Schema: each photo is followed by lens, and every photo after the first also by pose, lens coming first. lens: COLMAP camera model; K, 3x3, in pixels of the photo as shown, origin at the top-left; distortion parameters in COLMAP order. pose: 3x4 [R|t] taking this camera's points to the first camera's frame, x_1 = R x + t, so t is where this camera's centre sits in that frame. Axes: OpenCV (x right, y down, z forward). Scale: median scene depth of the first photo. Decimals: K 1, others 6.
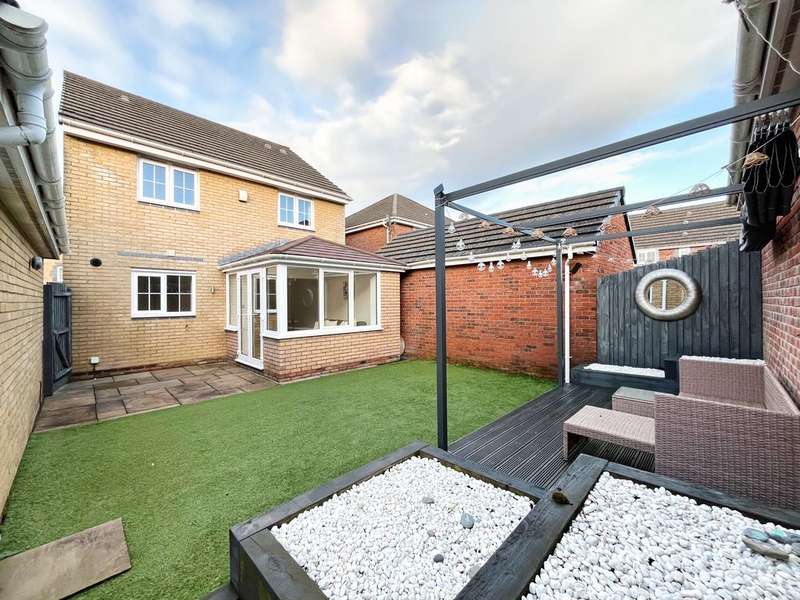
lens RADIAL K [[324.2, 0, 400.0], [0, 324.2, 300.0], [0, 0, 1]] dist [0.000019, 0.000057]
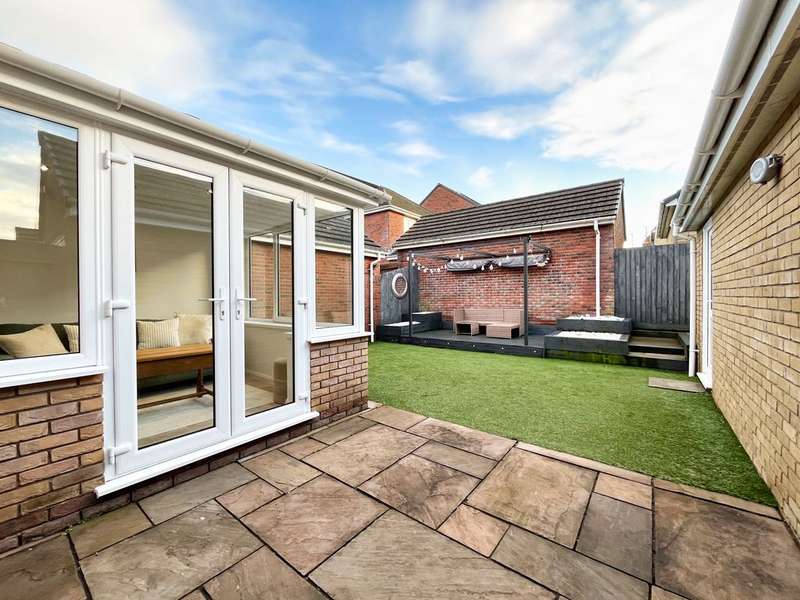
lens RADIAL K [[324.2, 0, 400.0], [0, 324.2, 300.0], [0, 0, 1]] dist [0.000019, 0.000057]
pose [[-0.129678, 0.001122, 0.991555, -0.971159], [0.003280, 0.999994, -0.000702, 0.058615], [-0.991551, 0.003161, -0.129681, 1.023811]]
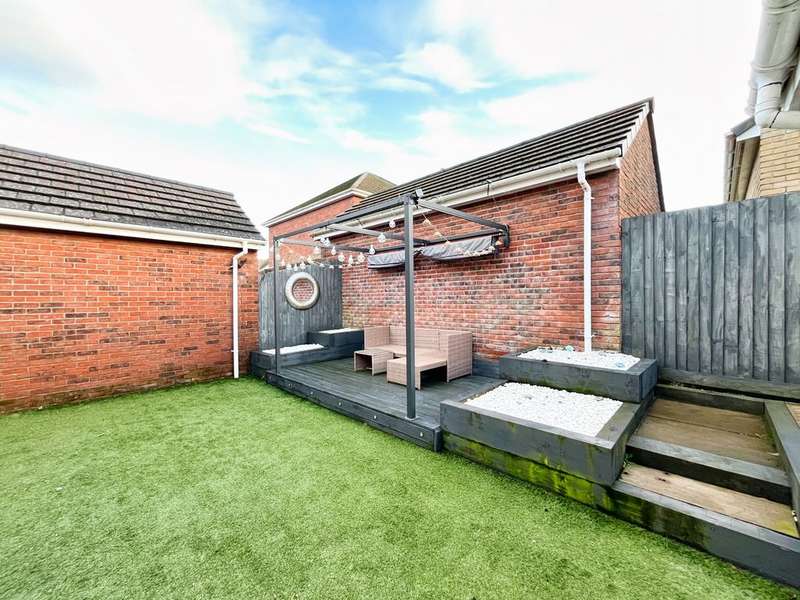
lens RADIAL K [[324.2, 0, 400.0], [0, 324.2, 300.0], [0, 0, 1]] dist [0.000019, 0.000057]
pose [[-0.002905, 0.003925, 0.999988, -0.468830], [0.002044, 0.999990, -0.003919, 0.022728], [-0.999994, 0.002033, -0.002913, 0.474711]]
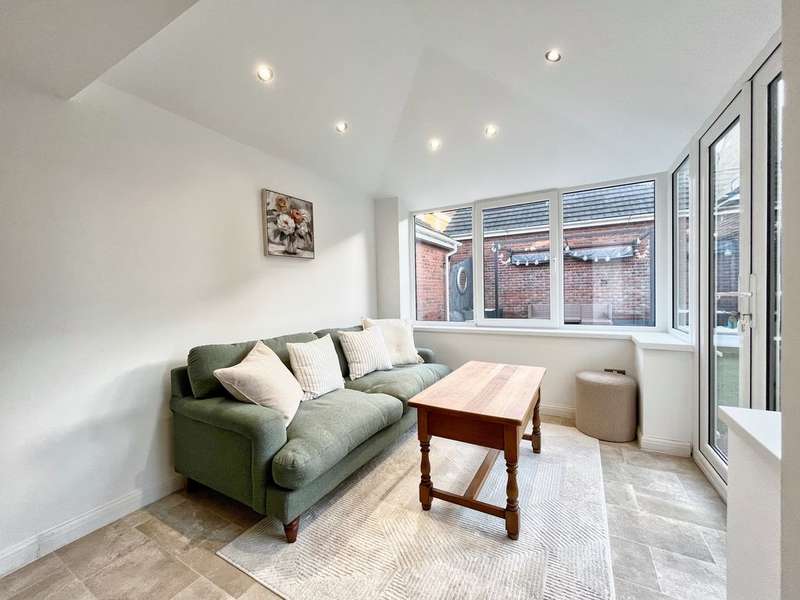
lens RADIAL K [[319.4, 0, 404.4], [0, 319.4, 297.5], [0, 0, 1]] dist [0.000601, 0.000064]
pose [[-0.279072, 0.006990, 0.960245, -0.705985], [0.013923, 0.999898, -0.003232, 0.066608], [-0.960169, 0.012468, -0.279141, 1.487345]]
